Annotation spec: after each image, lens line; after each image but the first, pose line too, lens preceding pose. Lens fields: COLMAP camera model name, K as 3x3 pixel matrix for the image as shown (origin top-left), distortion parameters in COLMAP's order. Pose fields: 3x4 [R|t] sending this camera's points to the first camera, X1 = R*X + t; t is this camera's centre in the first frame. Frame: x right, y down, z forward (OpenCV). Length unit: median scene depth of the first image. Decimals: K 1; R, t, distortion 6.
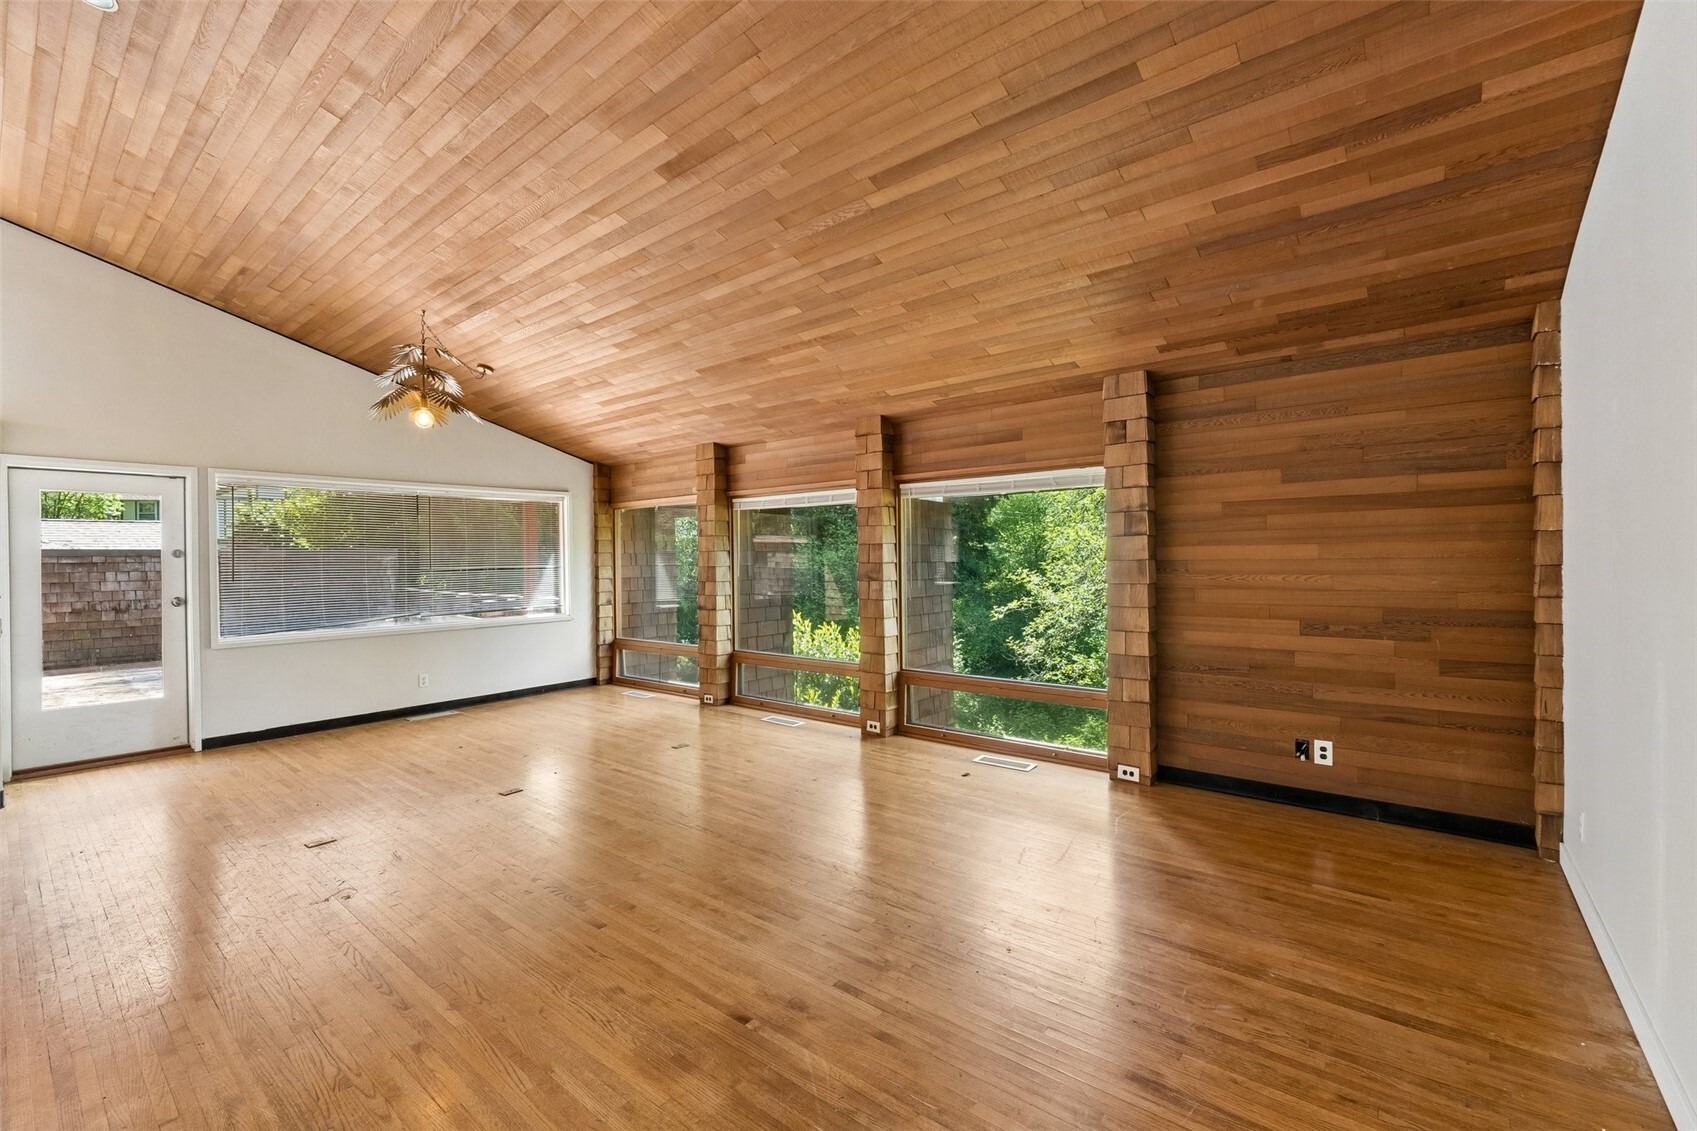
lens RADIAL K [[714.1, 0, 846.1], [0, 714.1, 559.1], [0, 0, 1]] dist [-0.010480, -0.000262]
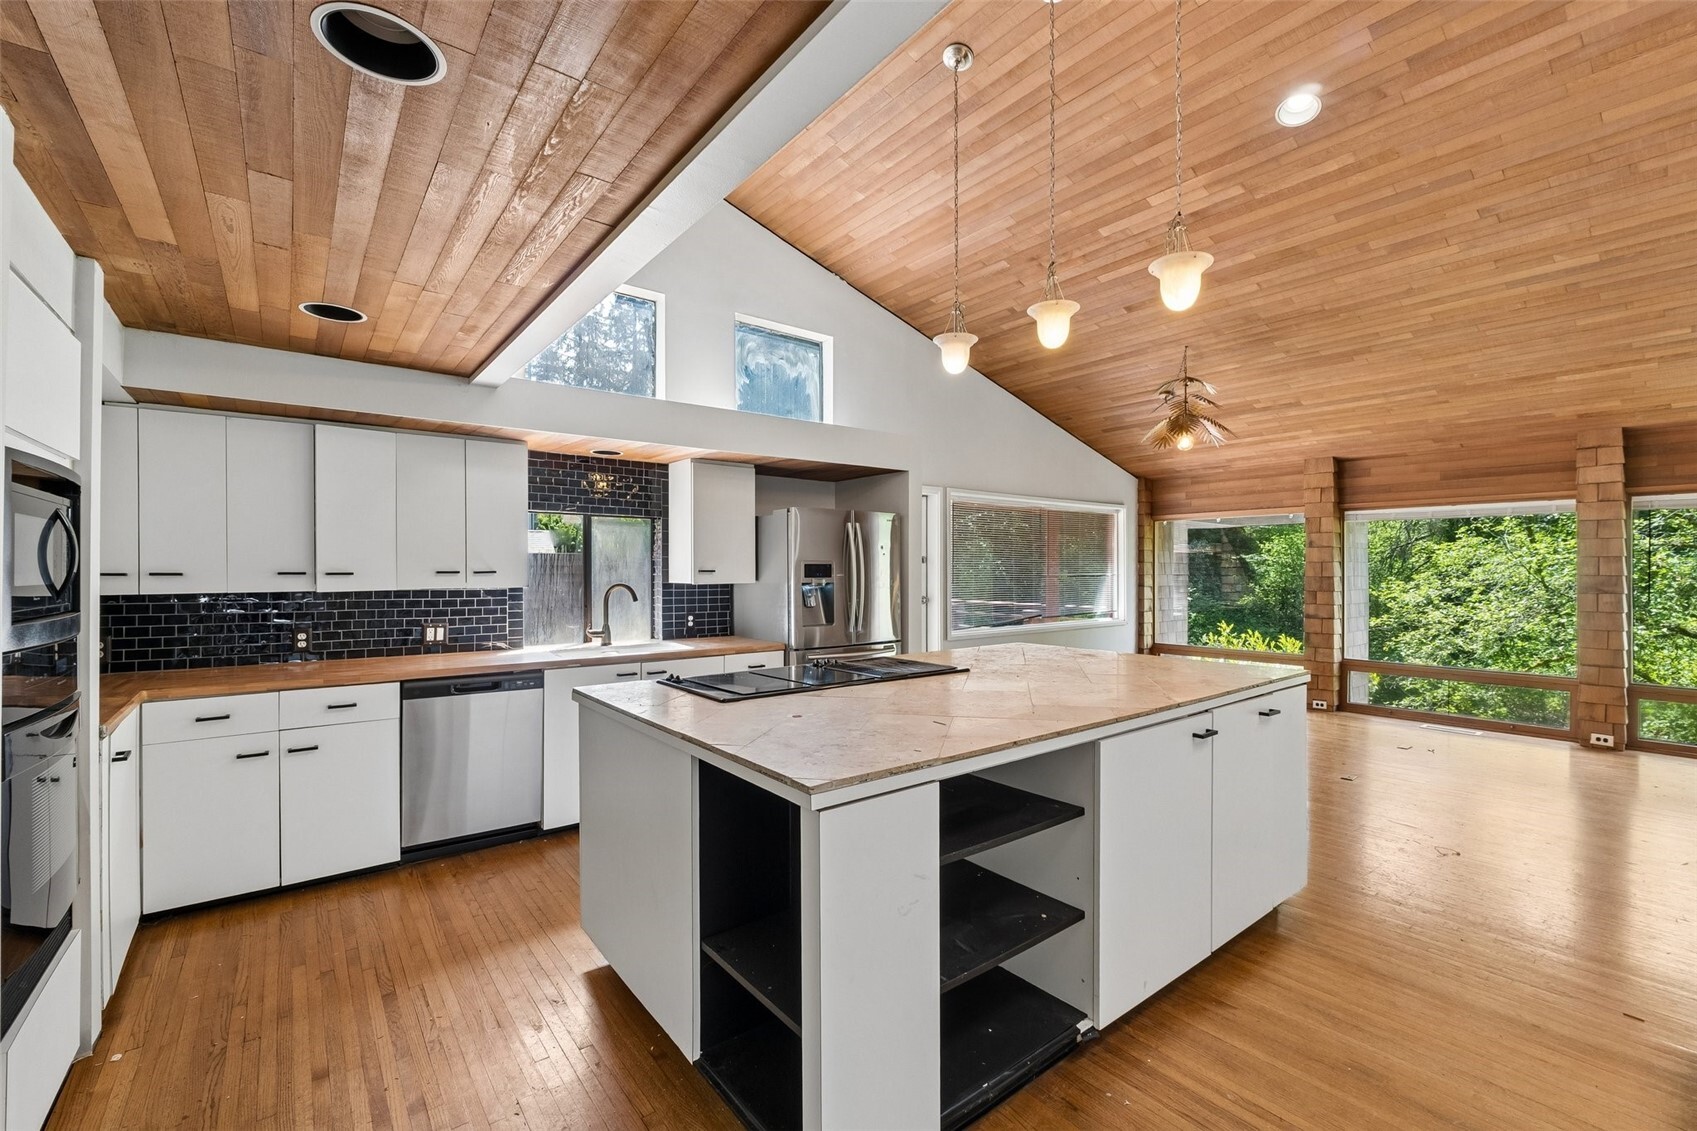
lens RADIAL K [[714.1, 0, 854.9], [0, 714.1, 570.6], [0, 0, 1]] dist [-0.010480, -0.000262]
pose [[0.977088, 0.013107, -0.212431, -0.630300], [-0.012616, 0.999914, 0.003666, 0.006156], [0.212460, -0.000902, 0.977169, -0.150826]]
